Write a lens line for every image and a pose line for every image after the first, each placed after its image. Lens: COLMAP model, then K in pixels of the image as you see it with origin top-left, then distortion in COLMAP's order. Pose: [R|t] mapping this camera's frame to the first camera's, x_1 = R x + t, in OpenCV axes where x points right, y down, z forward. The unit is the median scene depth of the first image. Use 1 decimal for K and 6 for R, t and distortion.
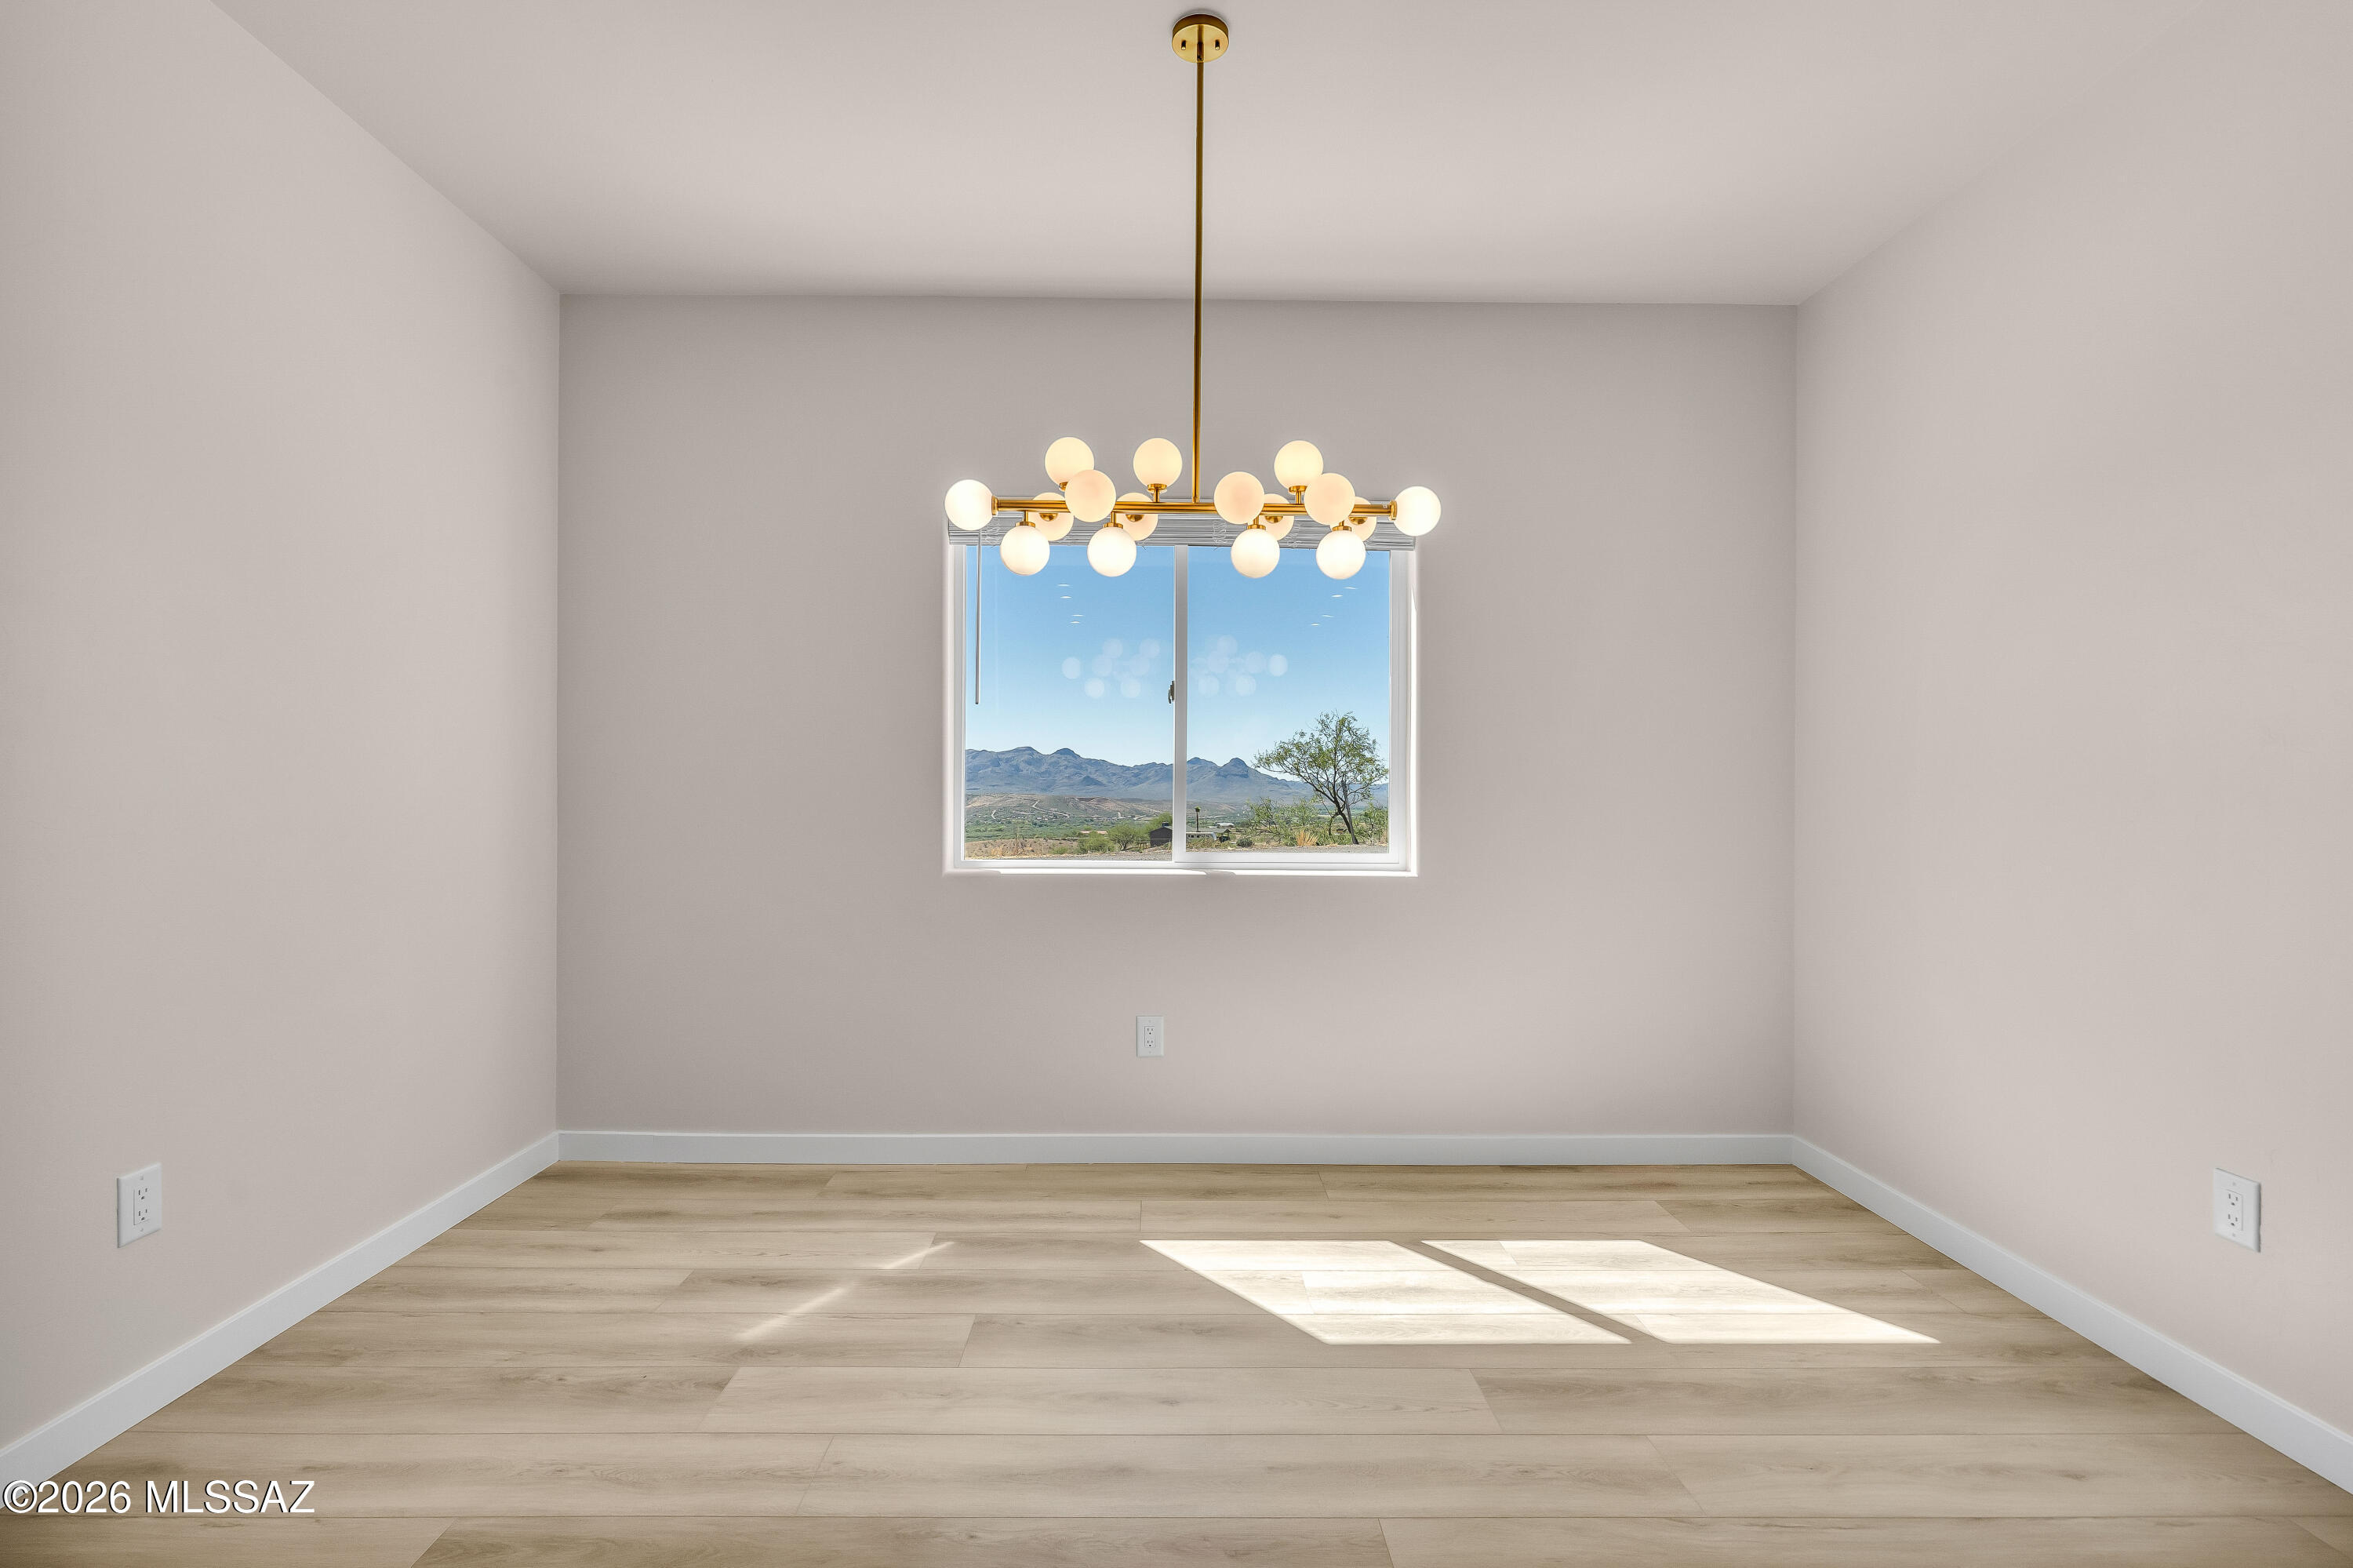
lens RADIAL K [[1077.1, 0, 1152.7], [0, 1077.1, 787.1], [0, 0, 1]] dist [-0.000630, 0.000860]
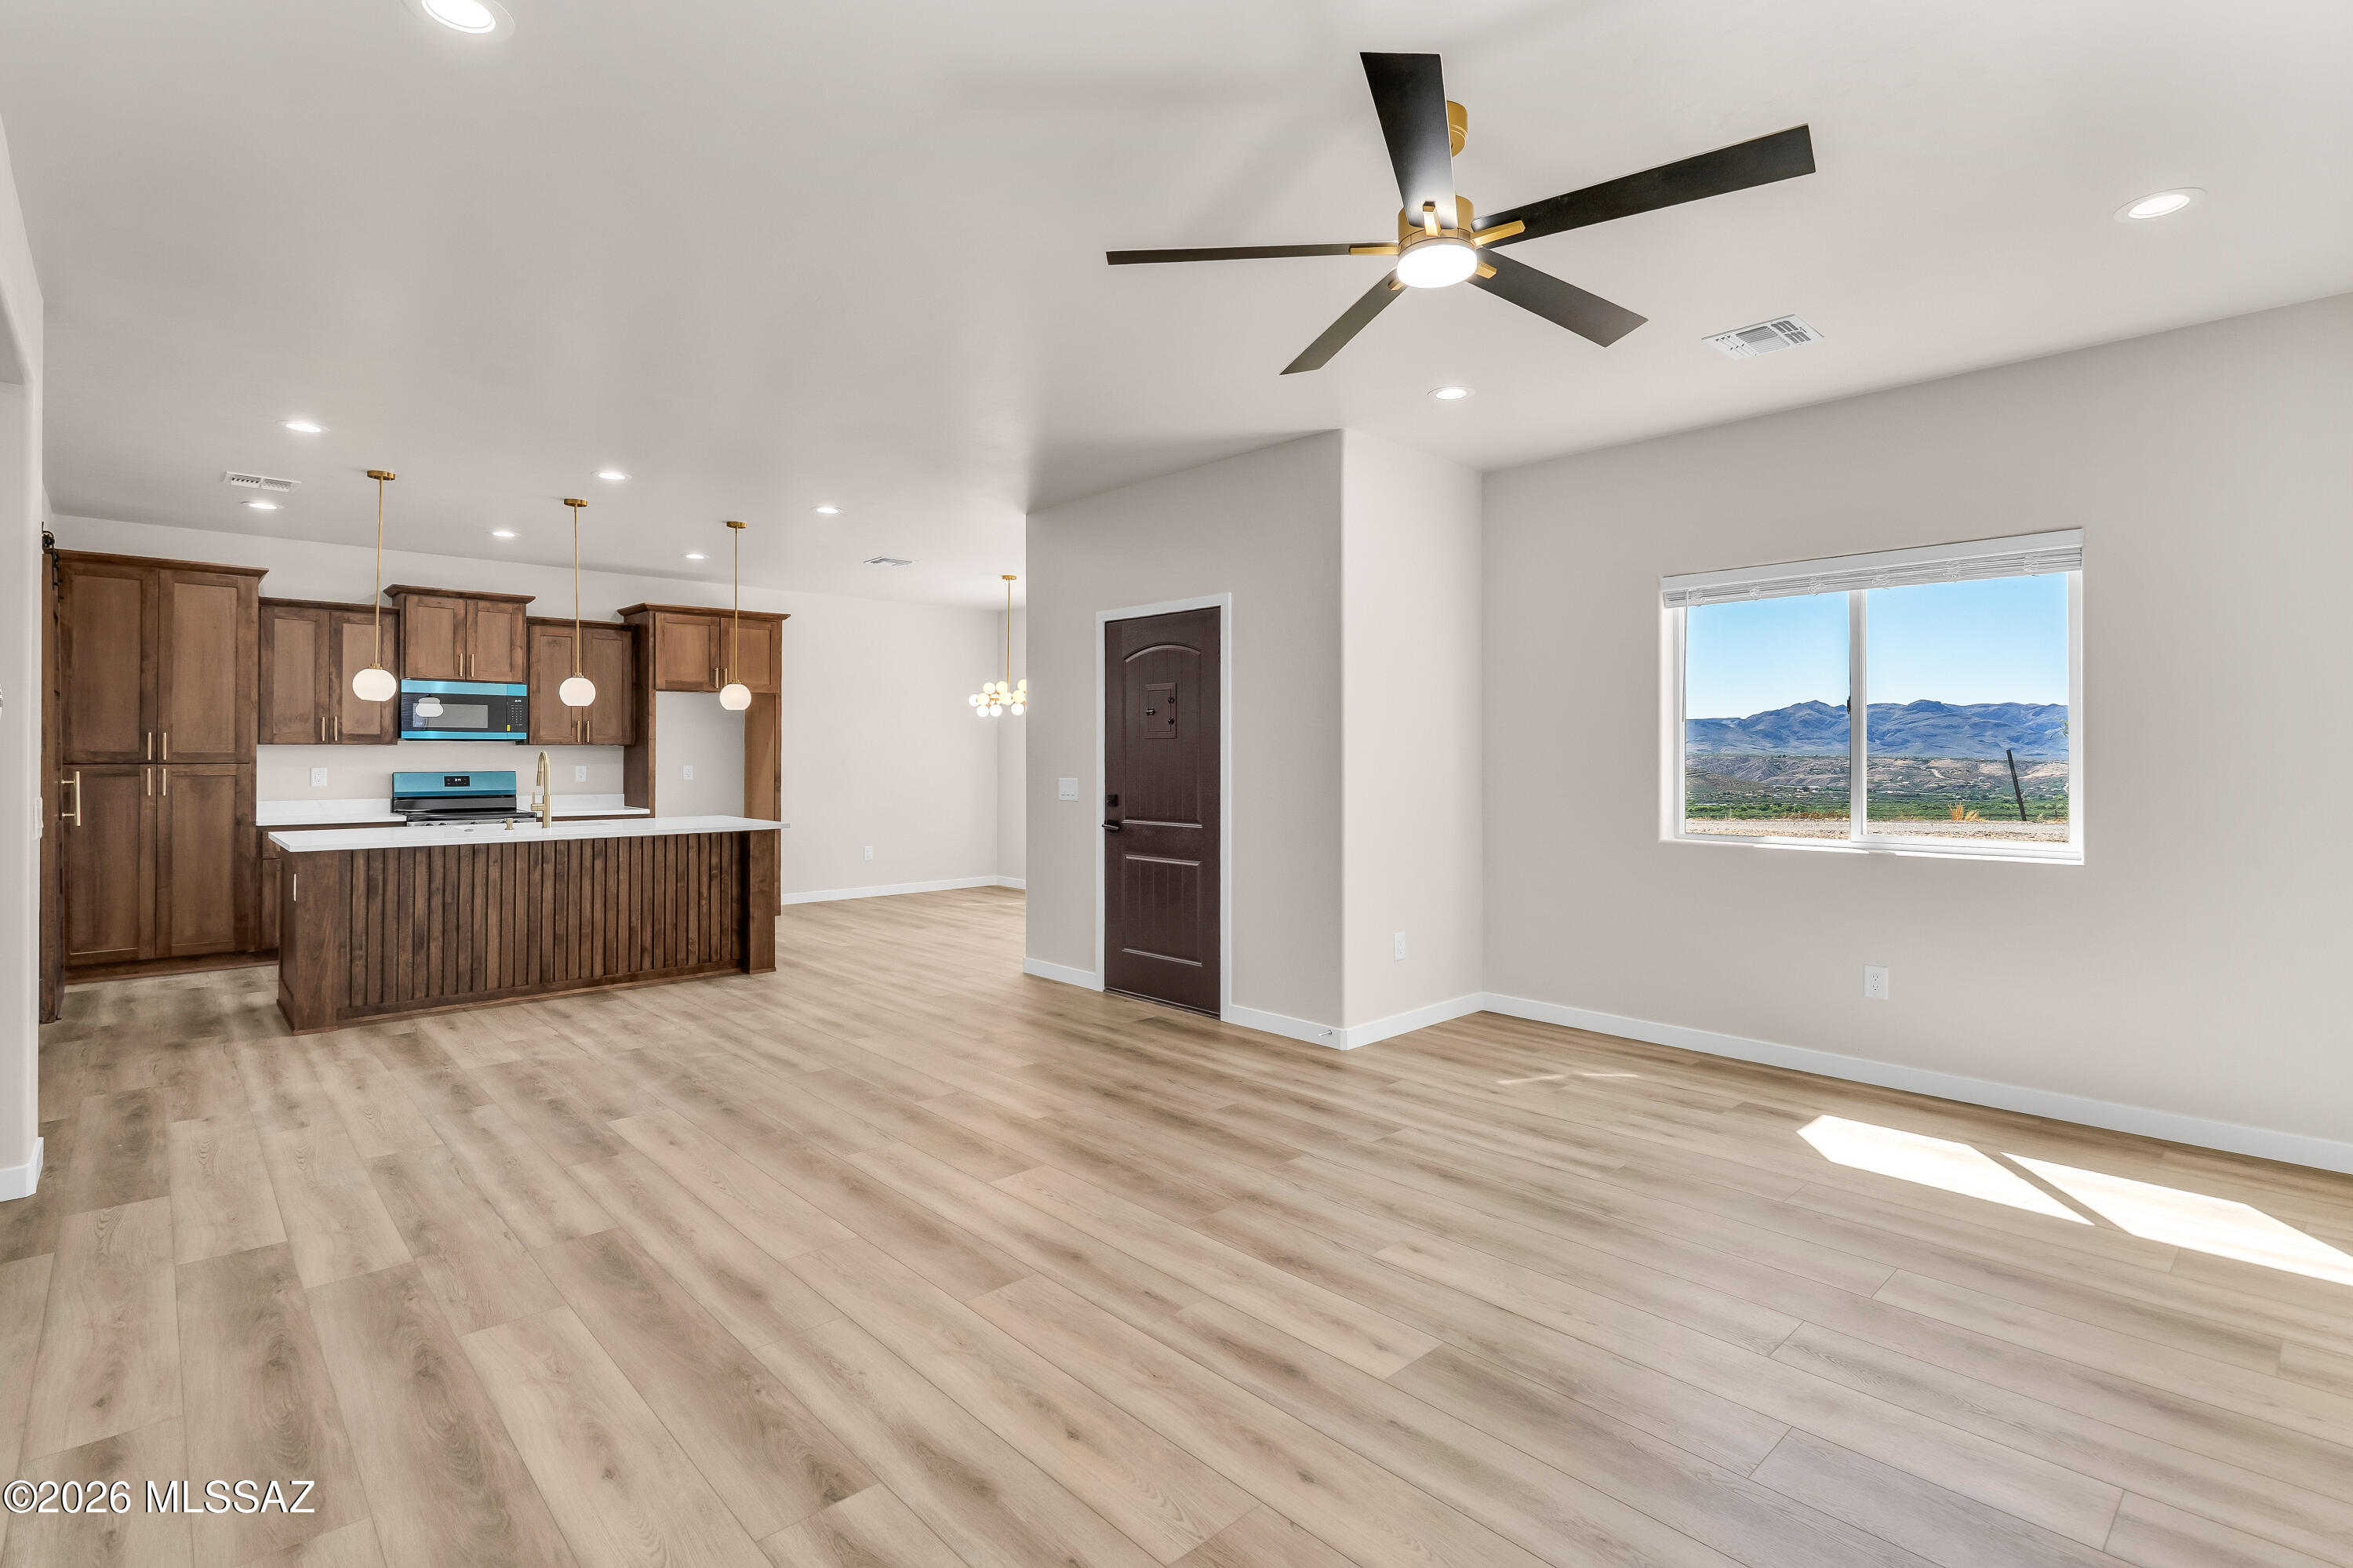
lens RADIAL K [[1141.3, 0, 1185.5], [0, 1141.3, 749.0], [0, 0, 1]] dist [0.004083, -0.001308]
pose [[0.670589, -0.011582, -0.741739, 2.220484], [0.006596, 0.999932, -0.009651, -0.019701], [0.741800, 0.001580, 0.670619, -0.814709]]
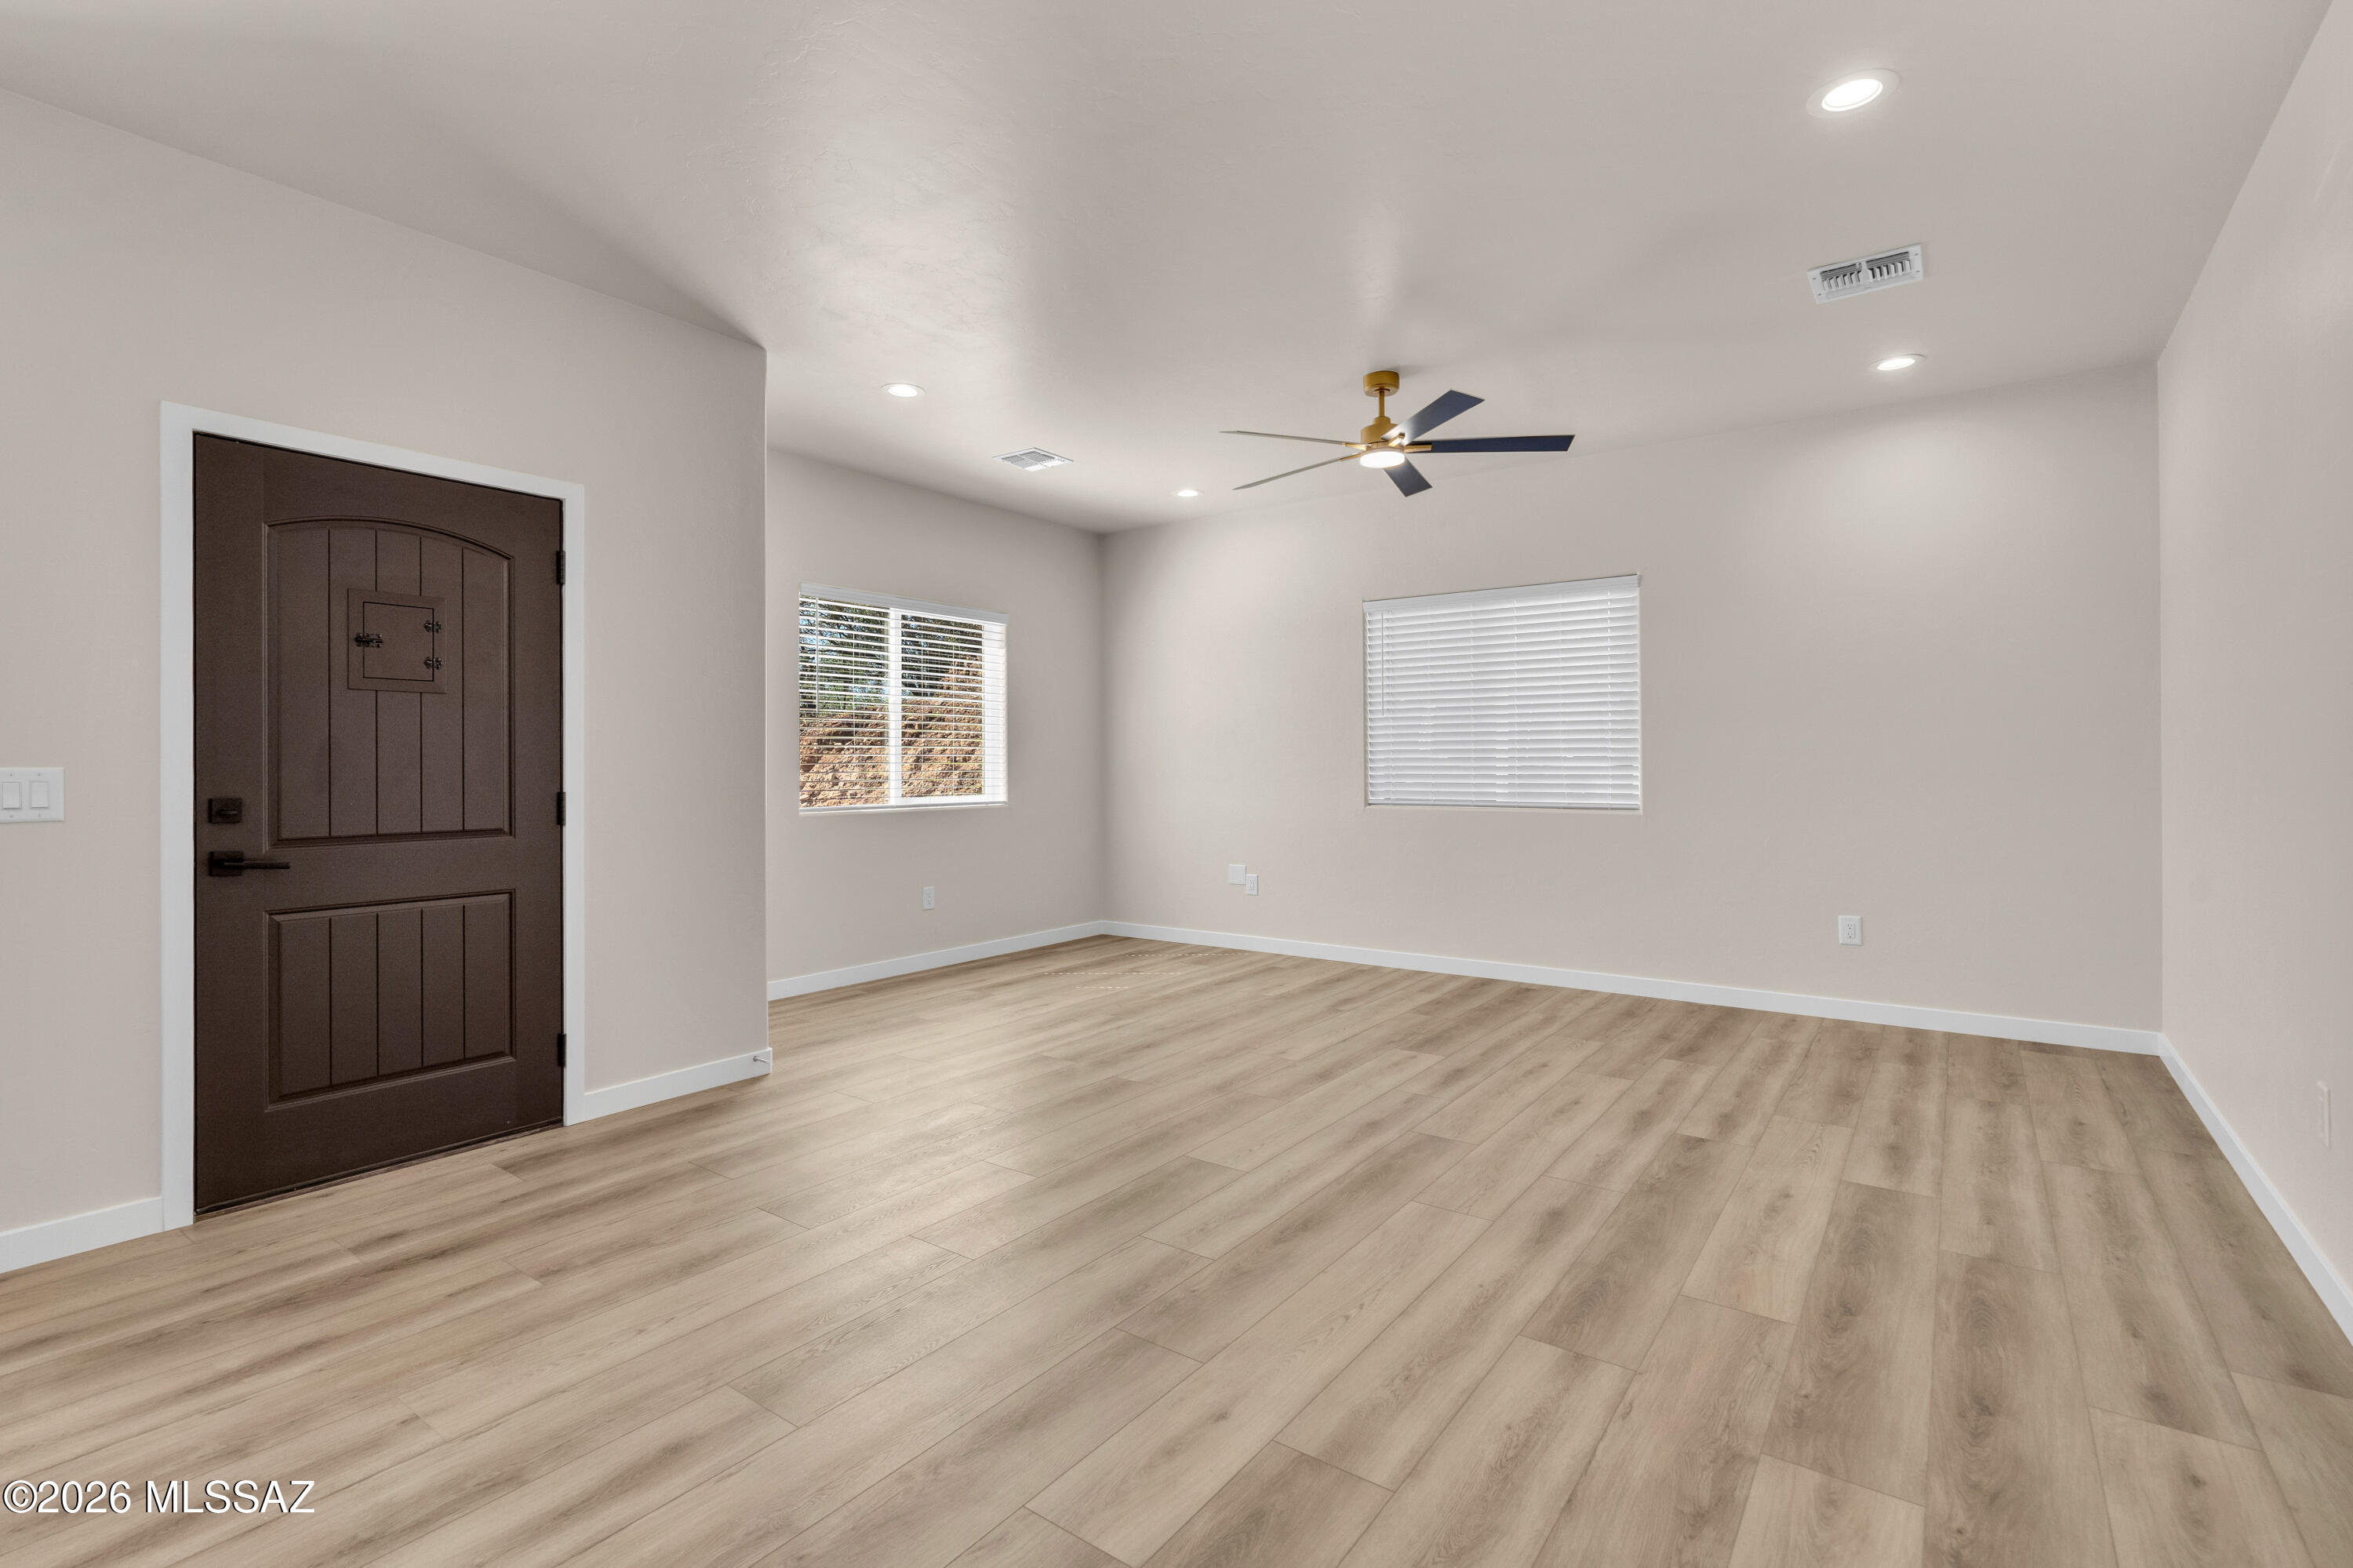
lens RADIAL K [[1077.1, 0, 1170.0], [0, 1077.1, 764.2], [0, 0, 1]] dist [-0.000630, 0.000860]
pose [[0.597378, -0.009056, 0.801909, 0.598976], [0.007251, 0.999956, 0.005892, 0.007520], [-0.801927, 0.002295, 0.597418, -0.752316]]
